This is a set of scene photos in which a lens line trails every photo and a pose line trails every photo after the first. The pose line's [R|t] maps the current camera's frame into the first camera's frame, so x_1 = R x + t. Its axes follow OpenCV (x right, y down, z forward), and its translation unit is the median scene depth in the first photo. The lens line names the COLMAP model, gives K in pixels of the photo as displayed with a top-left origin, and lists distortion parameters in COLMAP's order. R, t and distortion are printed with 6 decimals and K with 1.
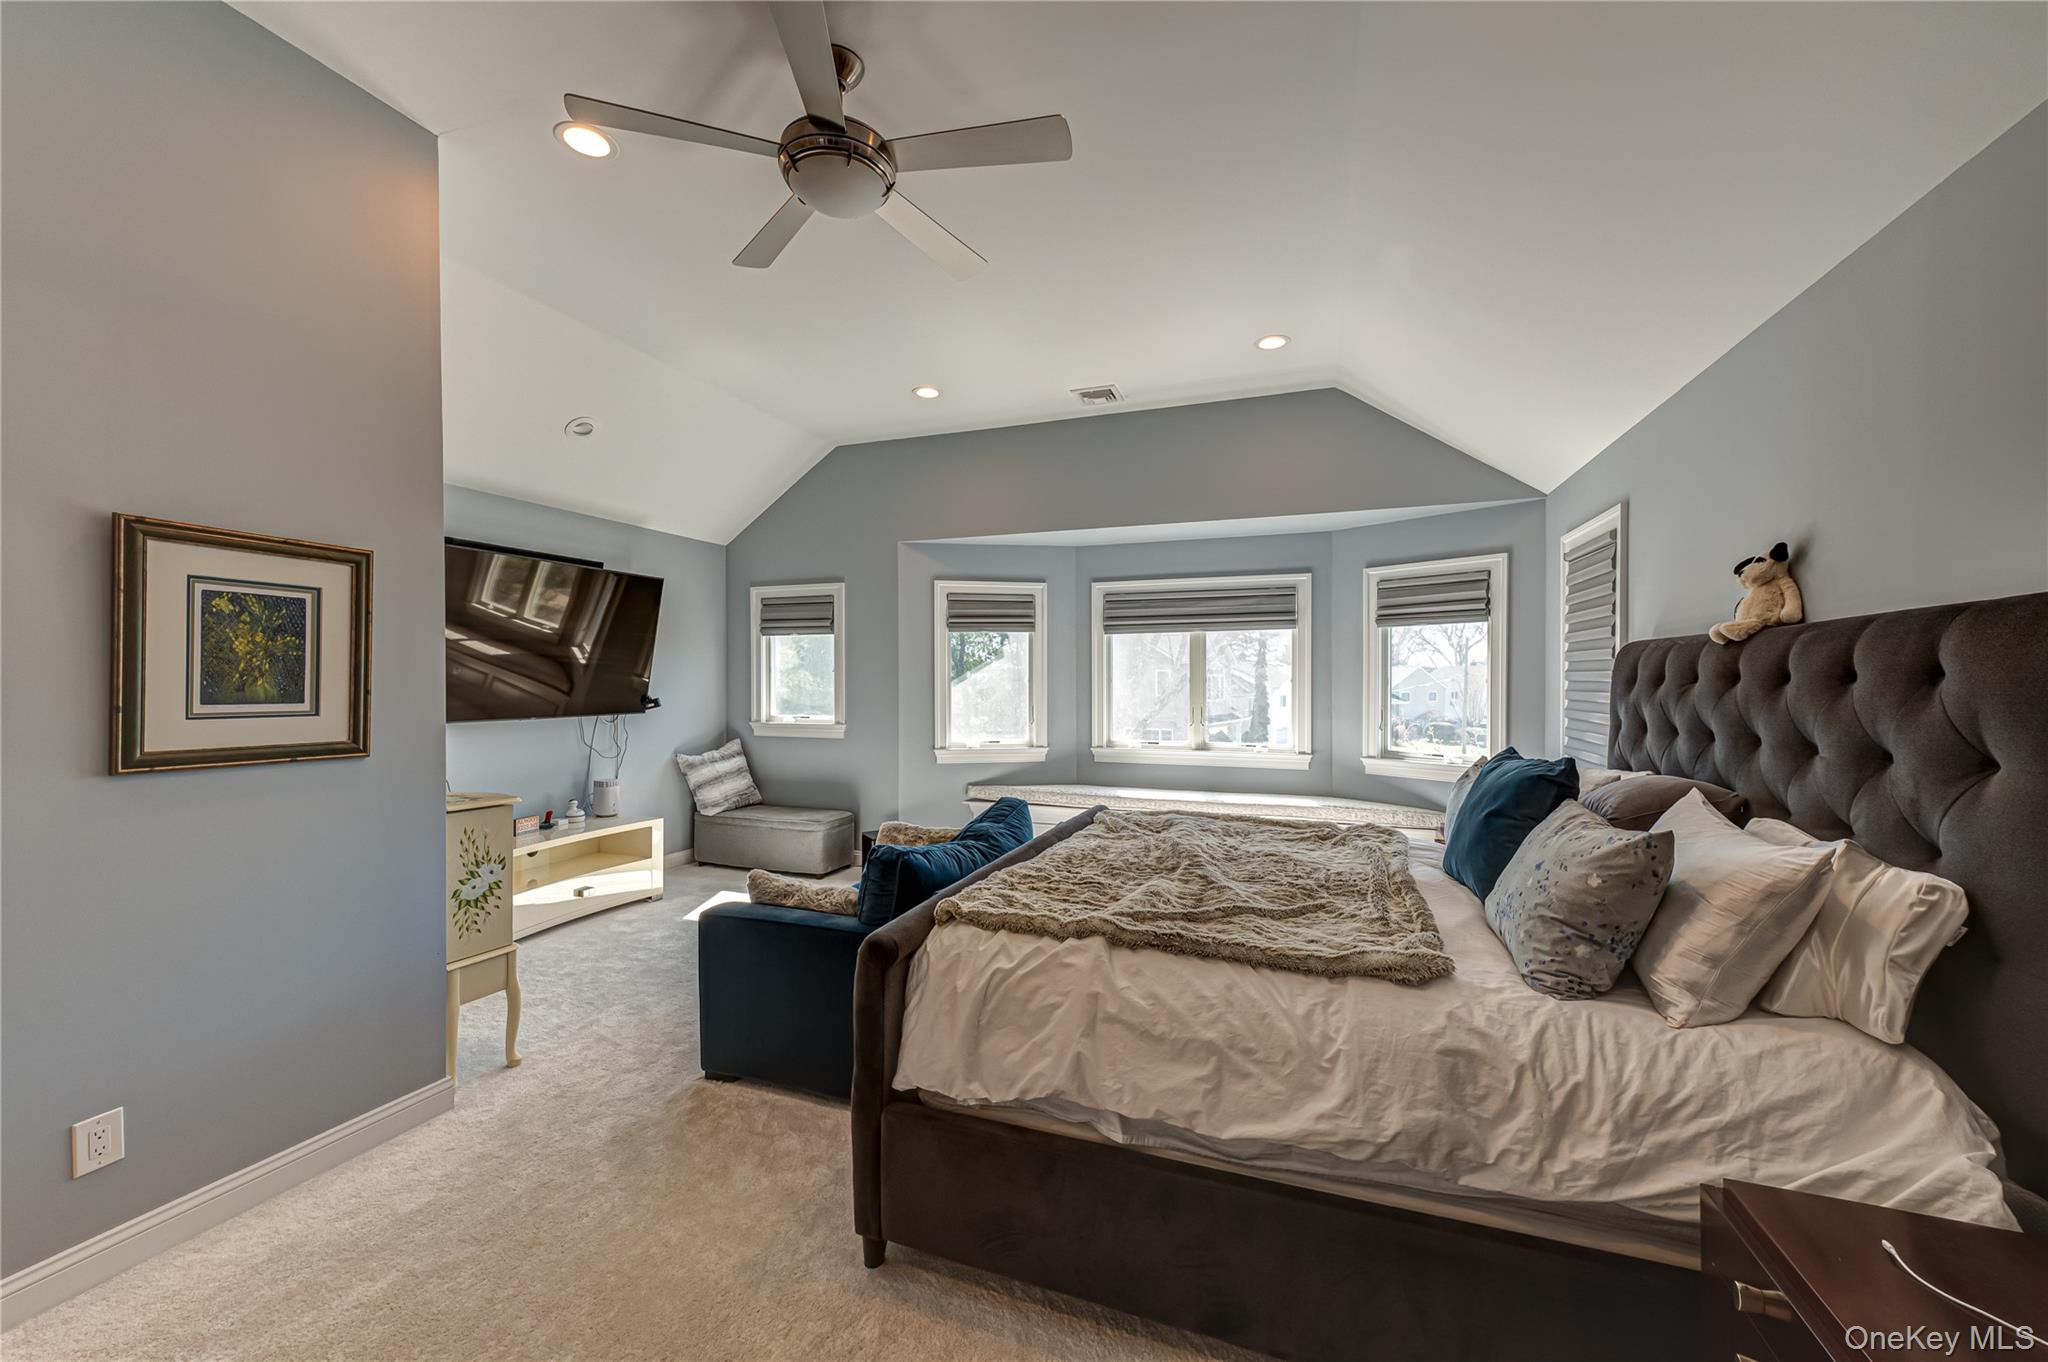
lens RADIAL K [[793.0, 0, 1022.5], [0, 793.0, 684.6], [0, 0, 1]] dist [0.018384, -0.000838]
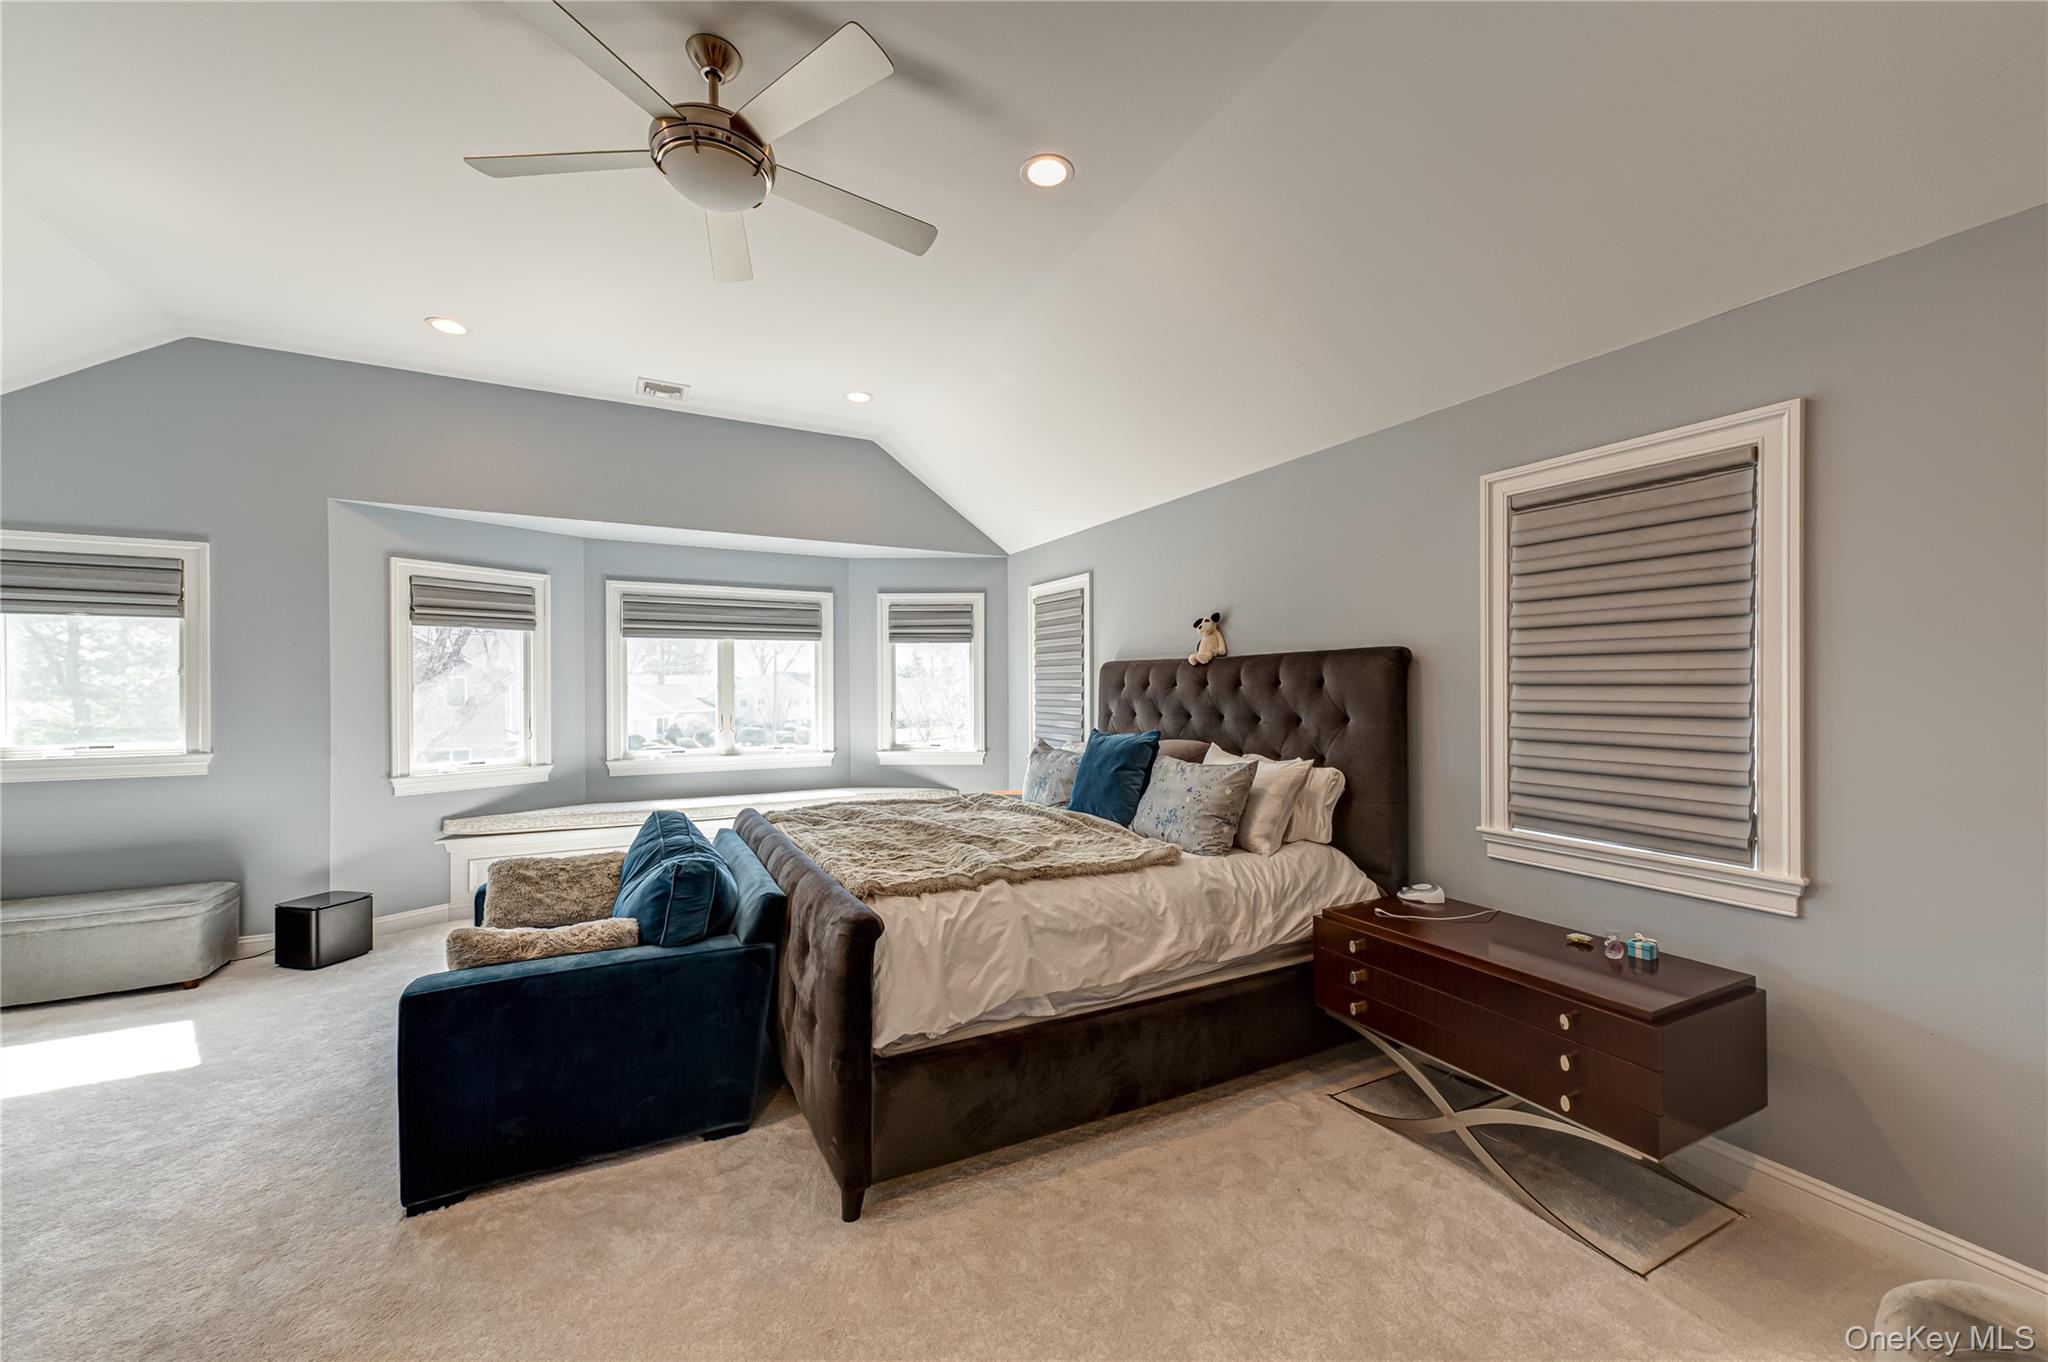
lens RADIAL K [[793.0, 0, 1030.8], [0, 793.0, 682.9], [0, 0, 1]] dist [0.018384, -0.000838]
pose [[0.671238, 0.003071, 0.741236, -0.738336], [0.006485, 0.999929, -0.010015, 0.005214], [-0.741214, 0.011529, 0.671170, 0.069782]]
